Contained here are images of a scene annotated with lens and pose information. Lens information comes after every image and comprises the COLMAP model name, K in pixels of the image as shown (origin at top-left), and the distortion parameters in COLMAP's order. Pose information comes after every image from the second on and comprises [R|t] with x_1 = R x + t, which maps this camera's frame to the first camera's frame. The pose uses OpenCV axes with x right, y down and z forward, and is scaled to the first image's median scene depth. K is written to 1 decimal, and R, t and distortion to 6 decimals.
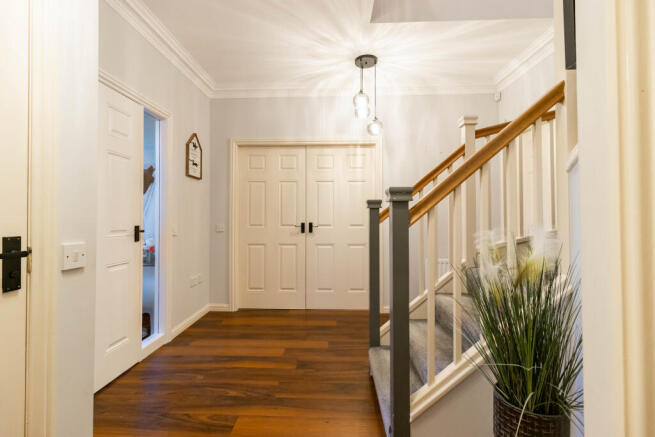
lens RADIAL K [[307.1, 0, 330.8], [0, 307.1, 213.4], [0, 0, 1]] dist [0.003755, 0.000222]
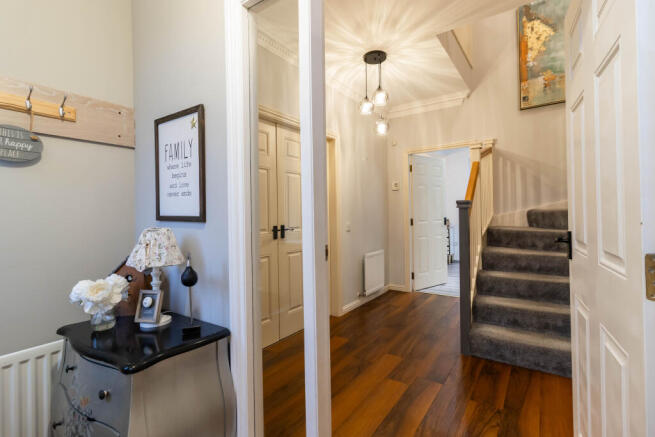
lens RADIAL K [[307.1, 0, 330.8], [0, 307.1, 213.4], [0, 0, 1]] dist [0.003755, 0.000222]
pose [[0.540296, -0.006041, 0.841454, -0.767635], [0.005988, 0.999977, 0.003334, -0.001791], [-0.841454, 0.003237, 0.540319, 0.575461]]
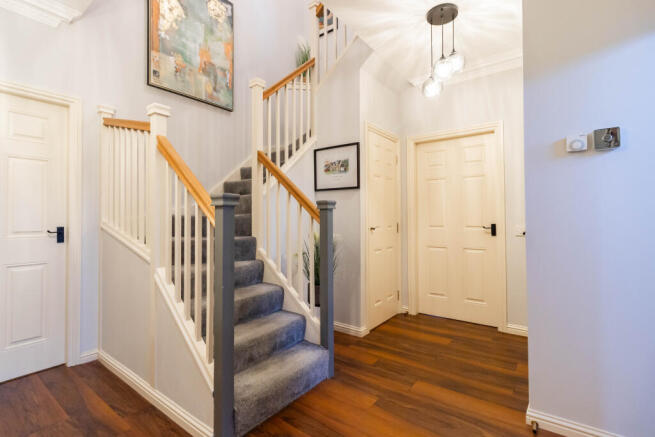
lens RADIAL K [[307.1, 0, 330.8], [0, 307.1, 213.4], [0, 0, 1]] dist [0.003755, 0.000222]
pose [[-0.810227, 0.010792, 0.586016, -0.222580], [-0.001806, 0.999780, -0.020908, 0.008013], [-0.586113, -0.017998, -0.810029, 1.132626]]
